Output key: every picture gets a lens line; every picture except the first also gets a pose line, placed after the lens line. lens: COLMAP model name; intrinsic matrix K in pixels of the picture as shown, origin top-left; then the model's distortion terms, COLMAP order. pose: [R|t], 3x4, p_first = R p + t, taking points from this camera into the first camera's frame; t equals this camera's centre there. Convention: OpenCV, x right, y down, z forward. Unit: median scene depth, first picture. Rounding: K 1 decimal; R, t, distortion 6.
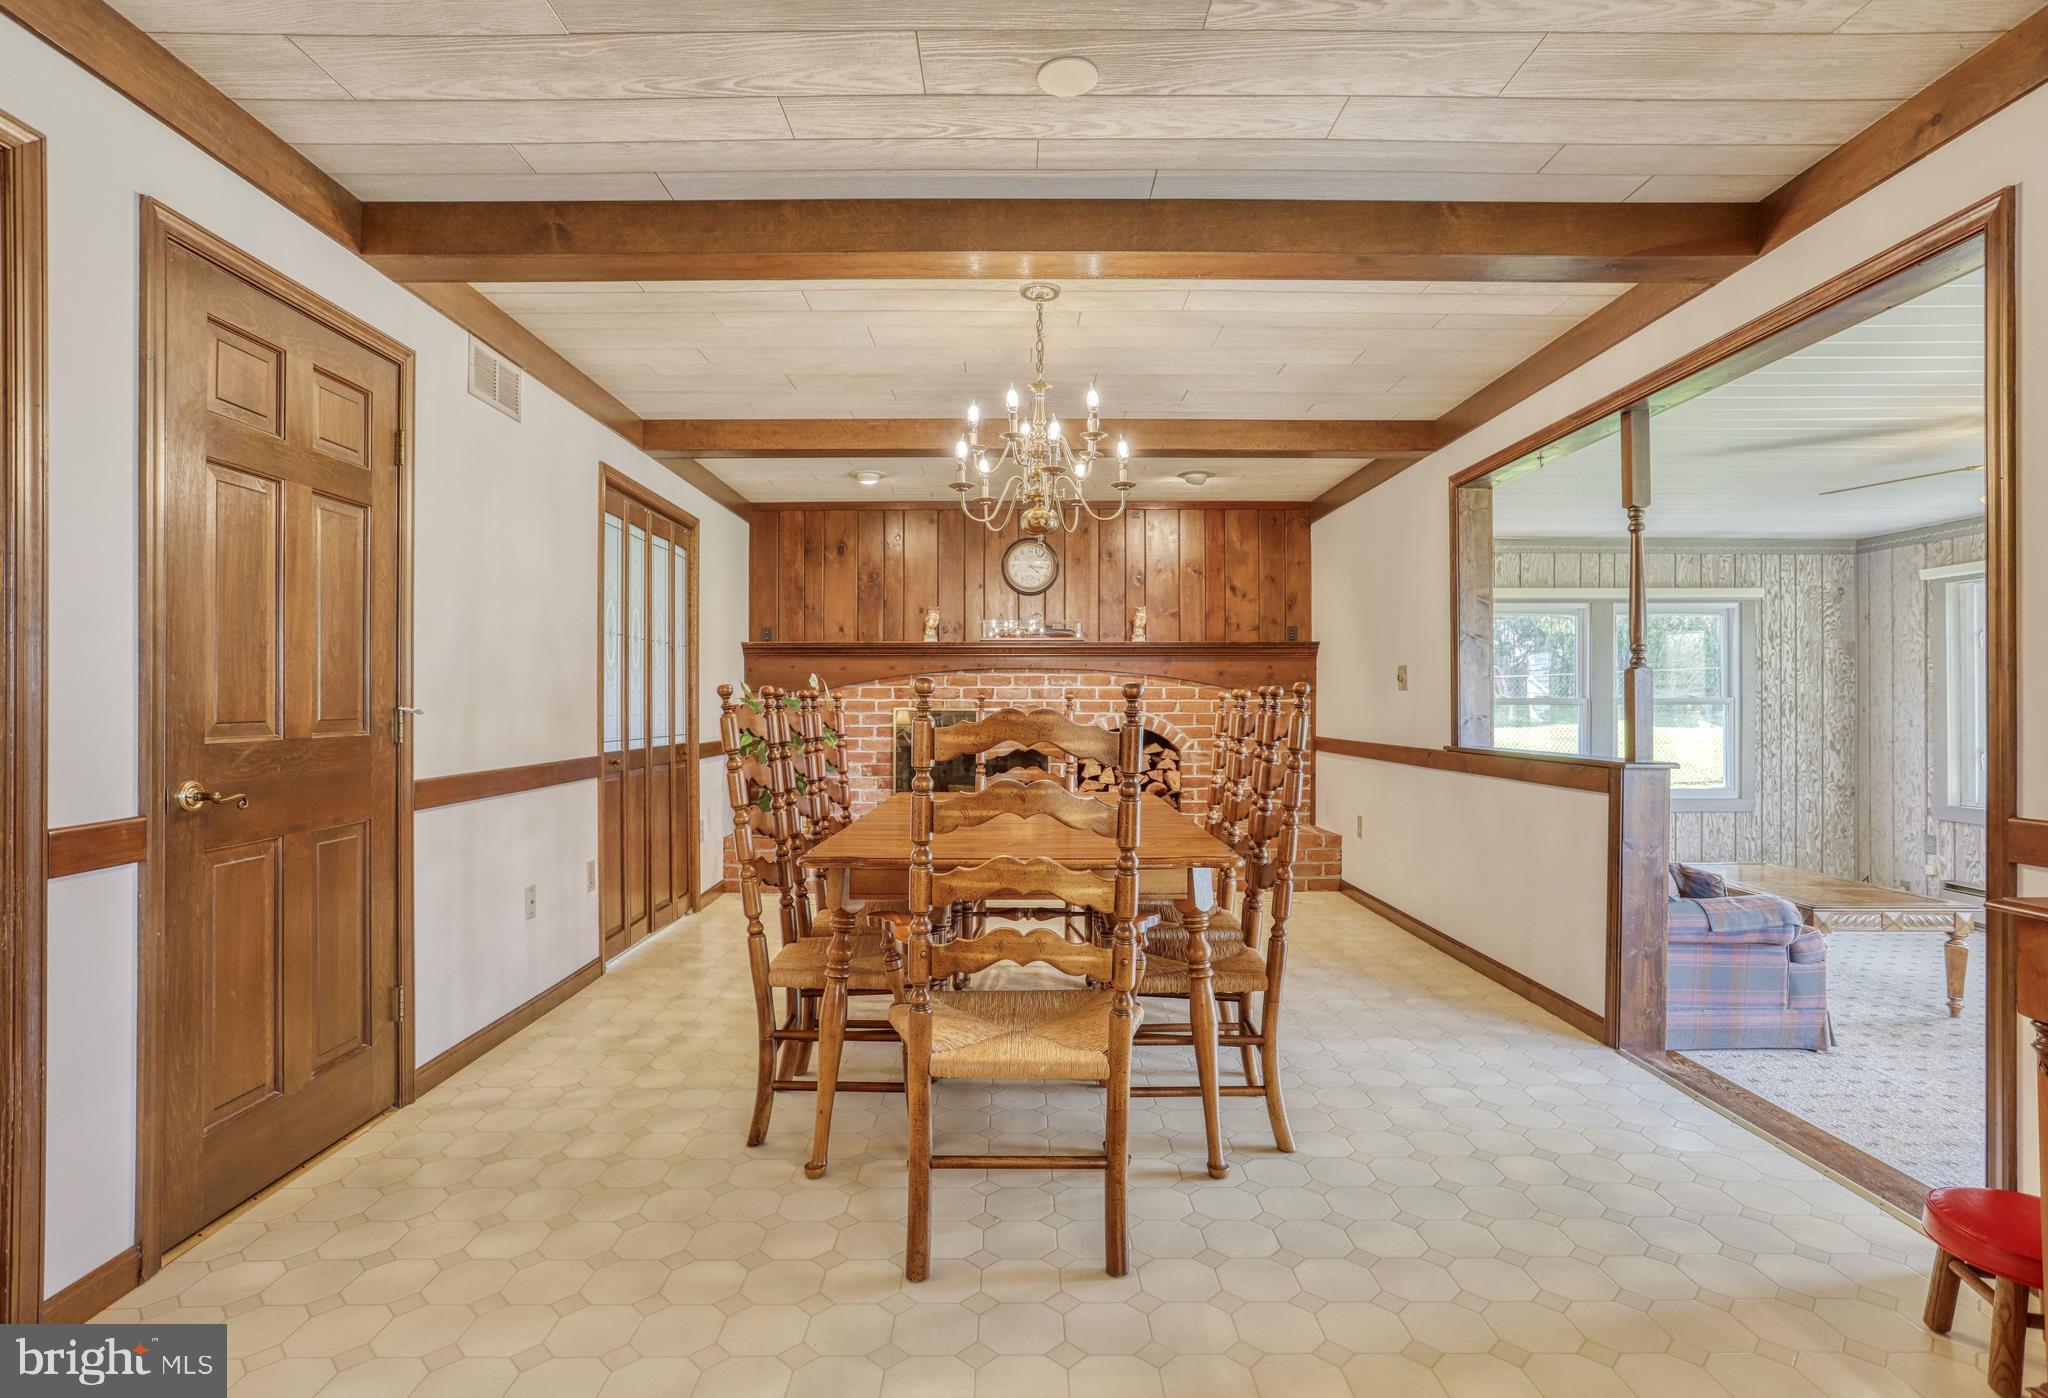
lens RADIAL K [[1028.2, 0, 1007.1], [0, 1028.2, 698.2], [0, 0, 1]] dist [-0.053371, 0.030585]
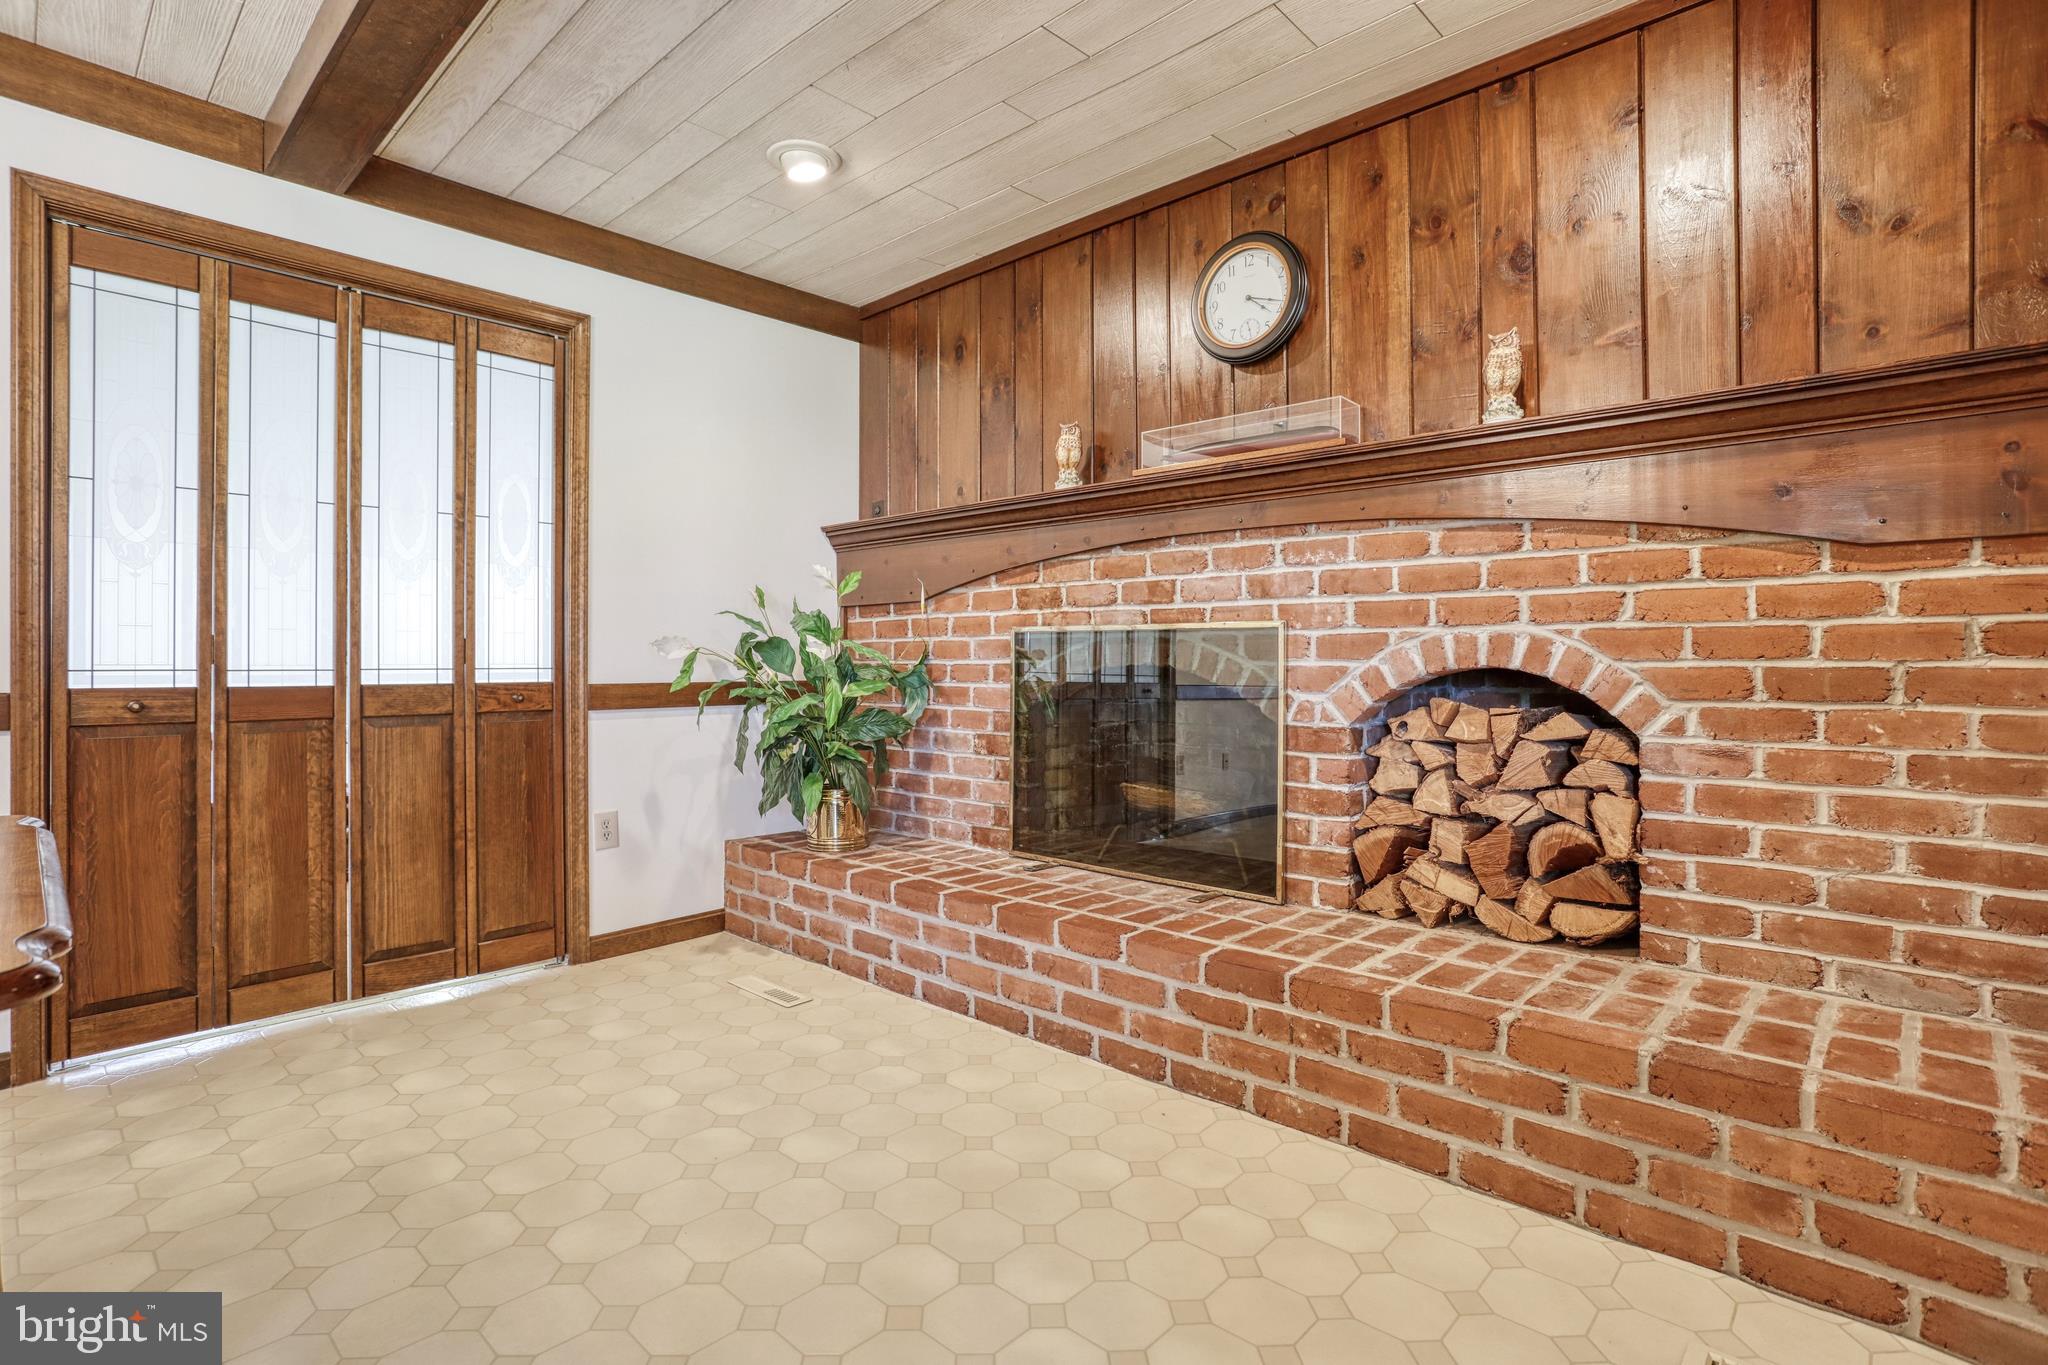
lens RADIAL K [[1000.5, 0, 1026.9], [0, 1000.5, 649.4], [0, 0, 1]] dist [-0.060838, 0.031741]
pose [[0.732143, -0.007335, -0.681111, 0.240701], [0.000969, 0.999952, -0.009728, 0.025533], [0.681150, 0.006462, 0.732115, 0.630683]]
